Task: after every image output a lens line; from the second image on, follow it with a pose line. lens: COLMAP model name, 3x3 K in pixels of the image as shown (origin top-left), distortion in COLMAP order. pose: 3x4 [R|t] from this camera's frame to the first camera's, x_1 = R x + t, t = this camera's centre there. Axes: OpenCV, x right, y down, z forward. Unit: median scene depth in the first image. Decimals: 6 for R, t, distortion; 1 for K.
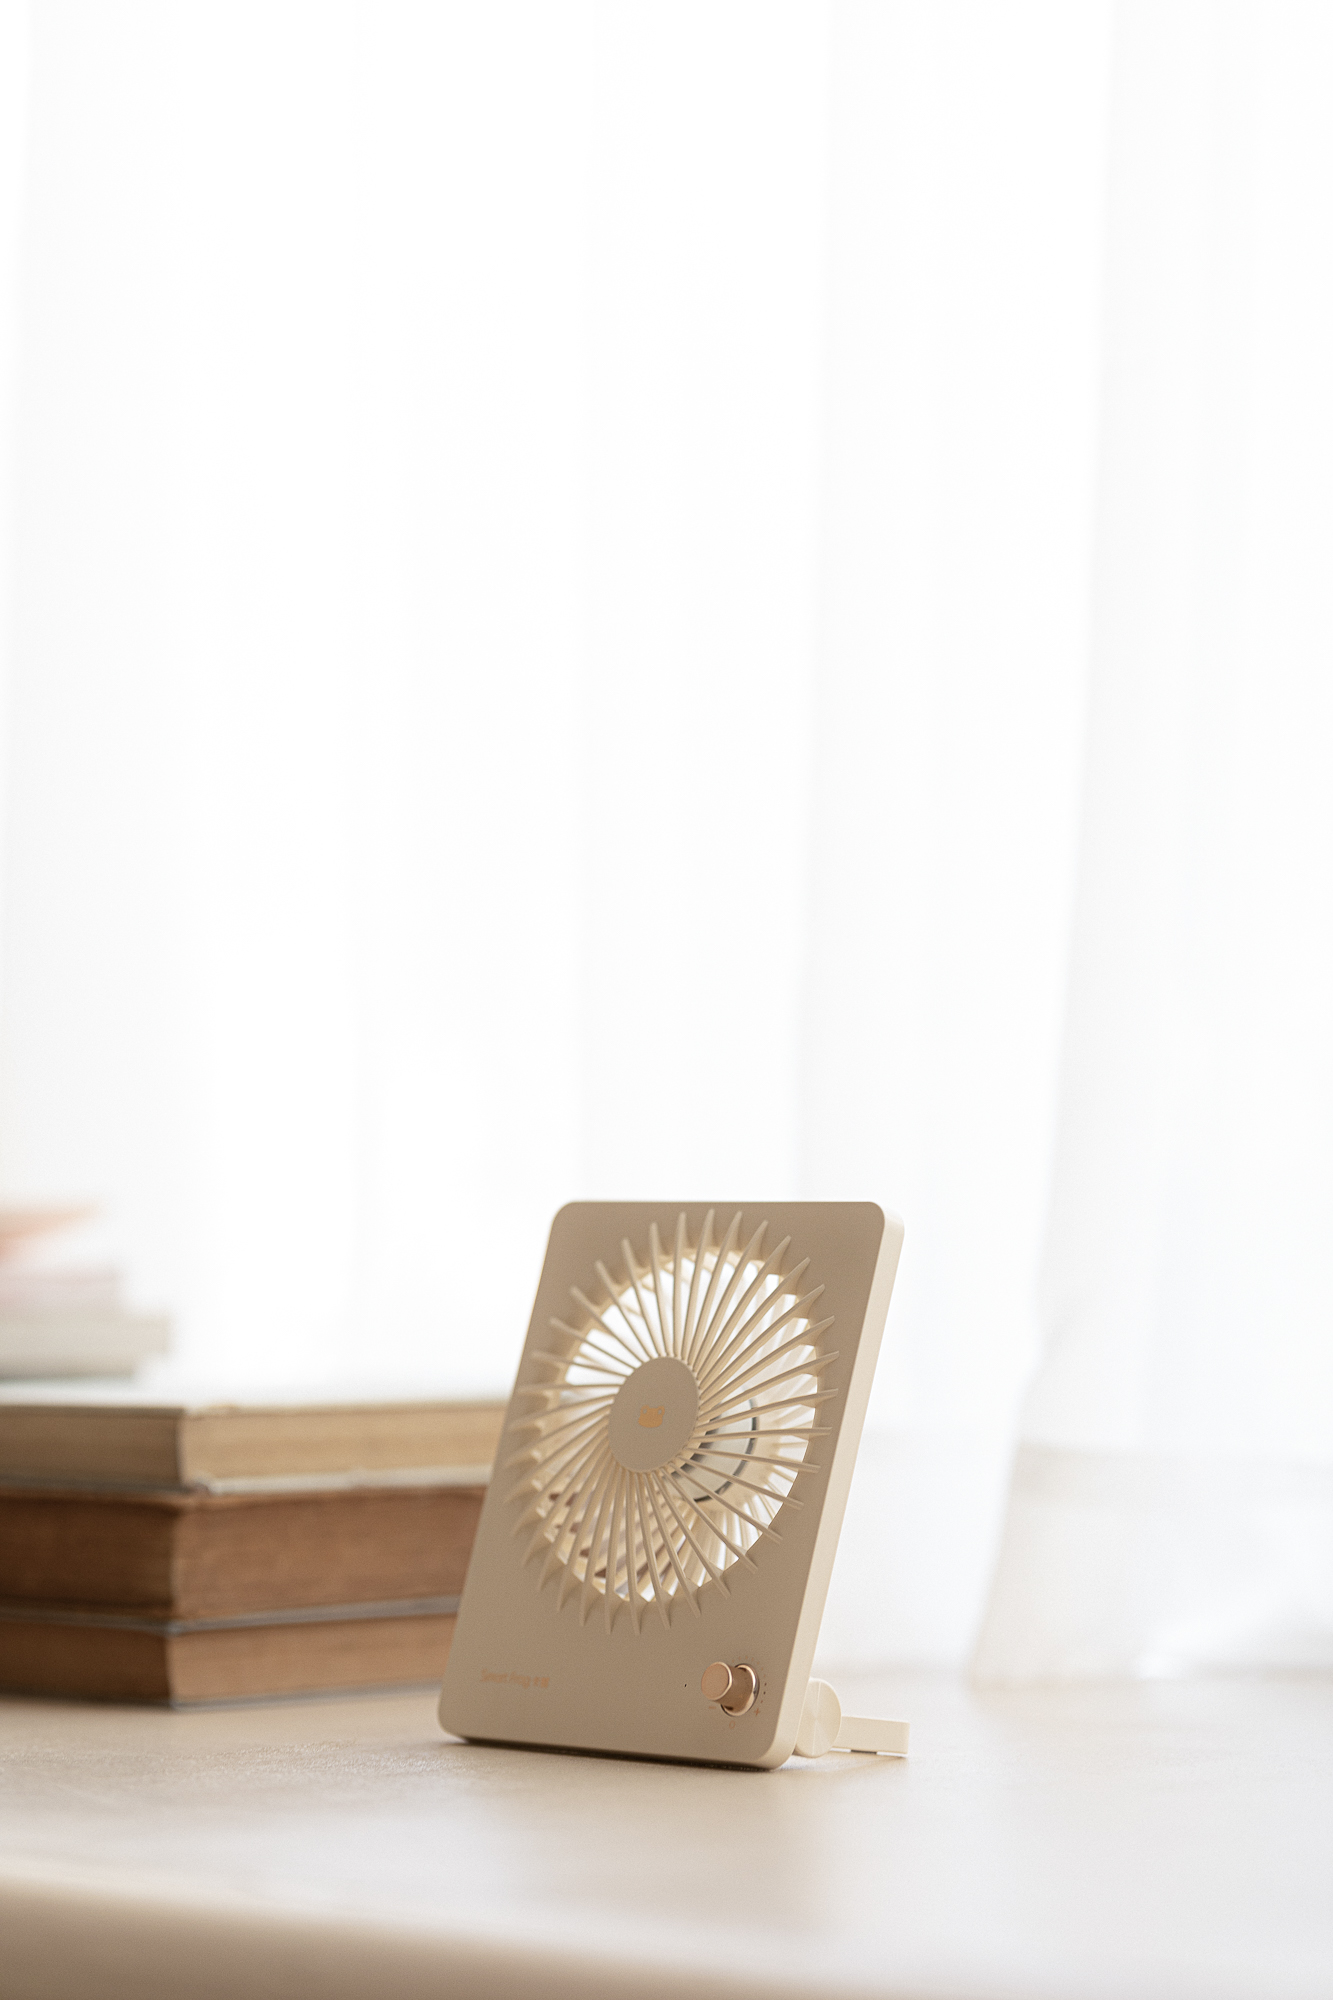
lens RADIAL K [[6012.7, 0, 659.7], [0, 6012.7, 998.2], [0, 0, 1]] dist [-0.009745, 0.000000]
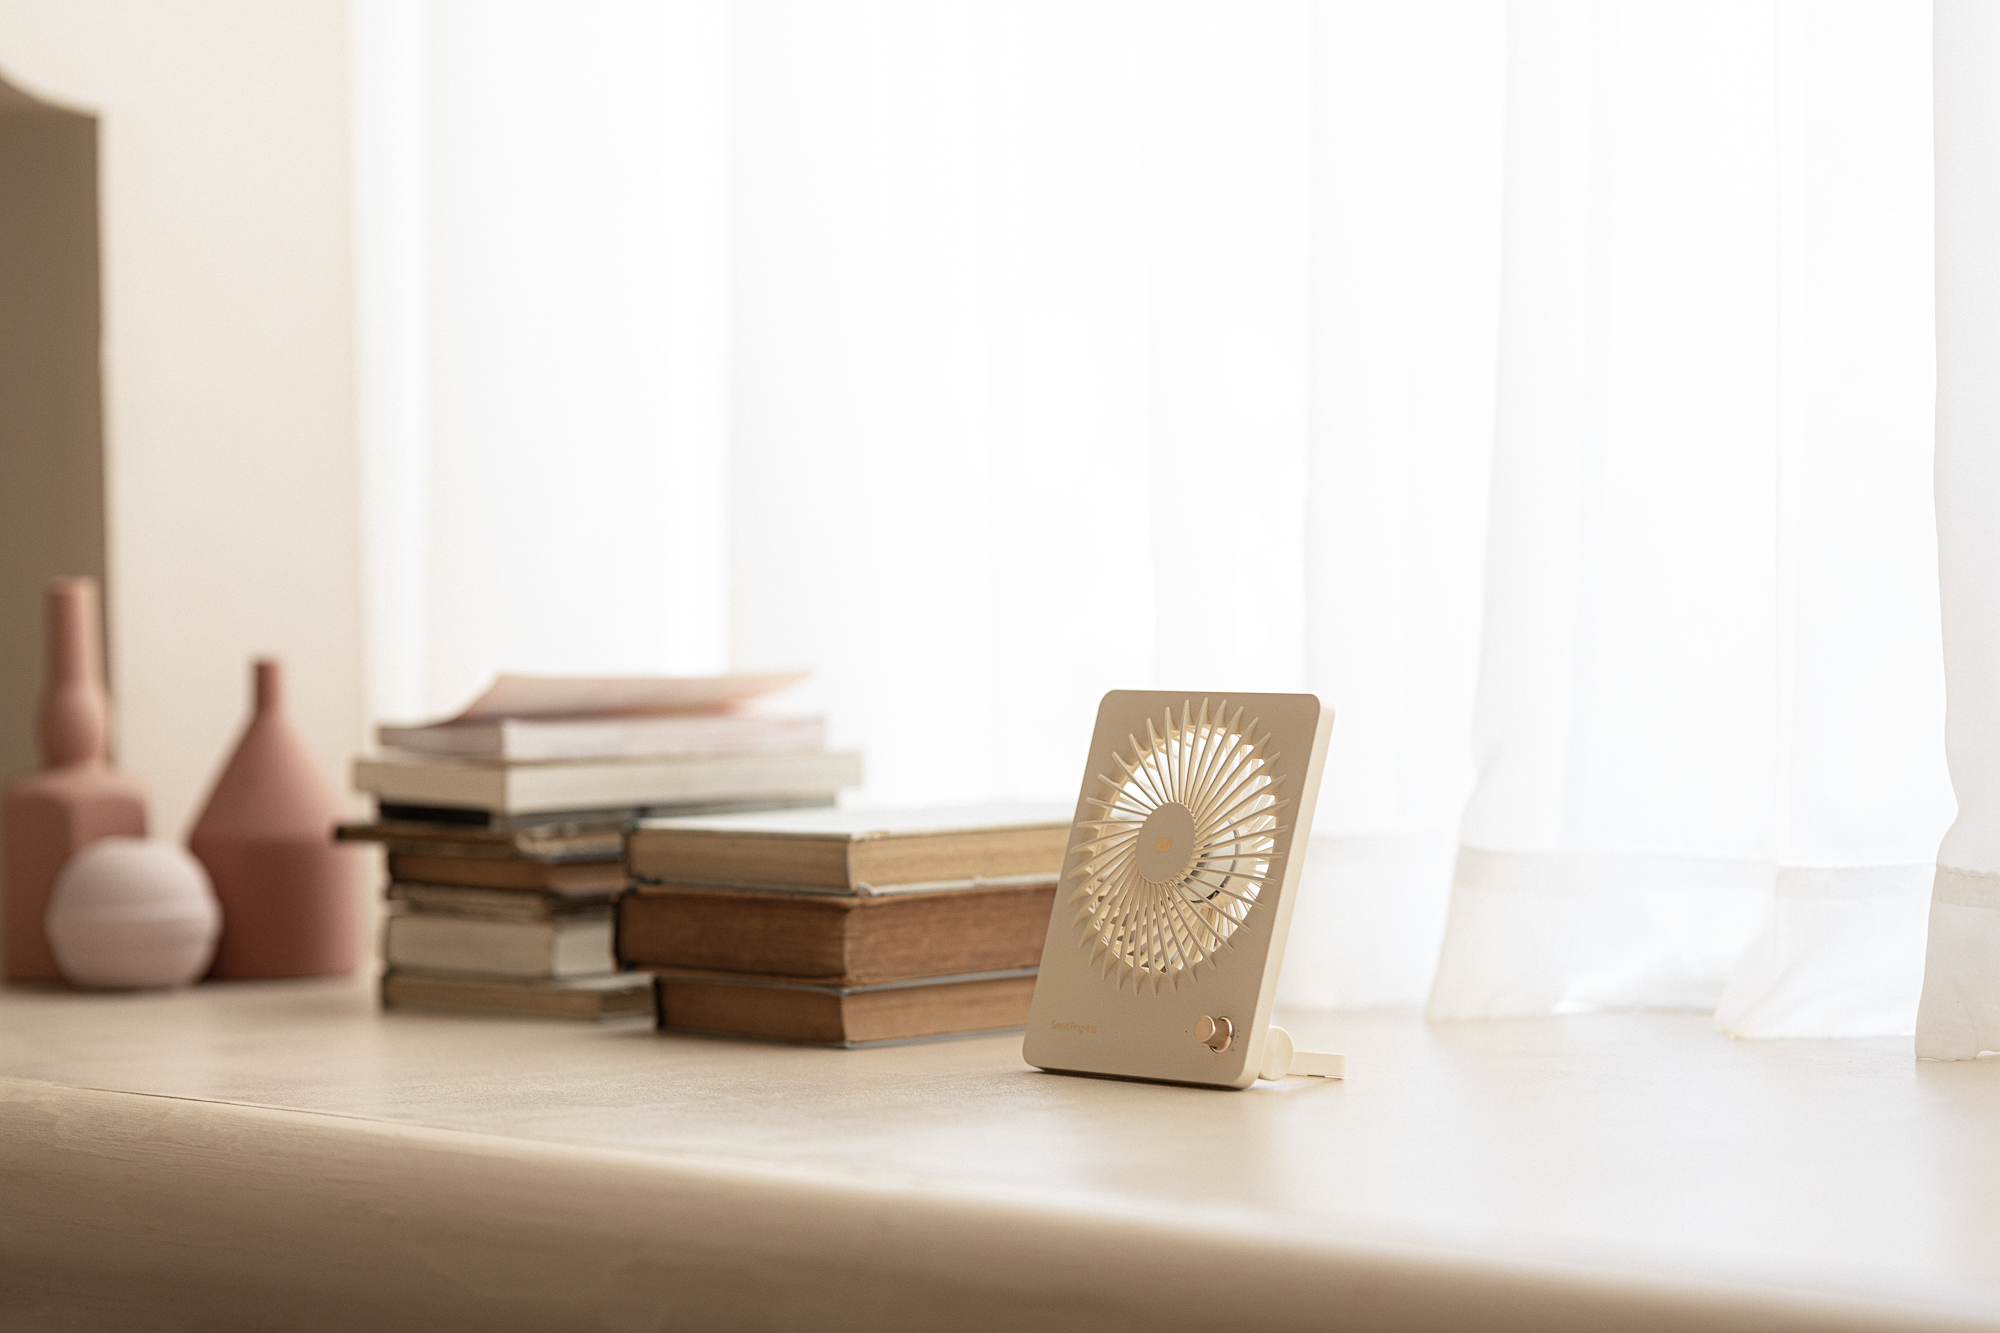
lens RADIAL K [[6012.7, 0, 1003.9], [0, 6012.7, 667.9], [0, 0, 1]] dist [-0.009745, 0.000000]
pose [[0.996119, -0.016111, -0.086524, 0.083414], [0.021598, 0.997789, 0.062858, -0.061793], [0.085320, -0.064483, 0.994265, -0.415187]]
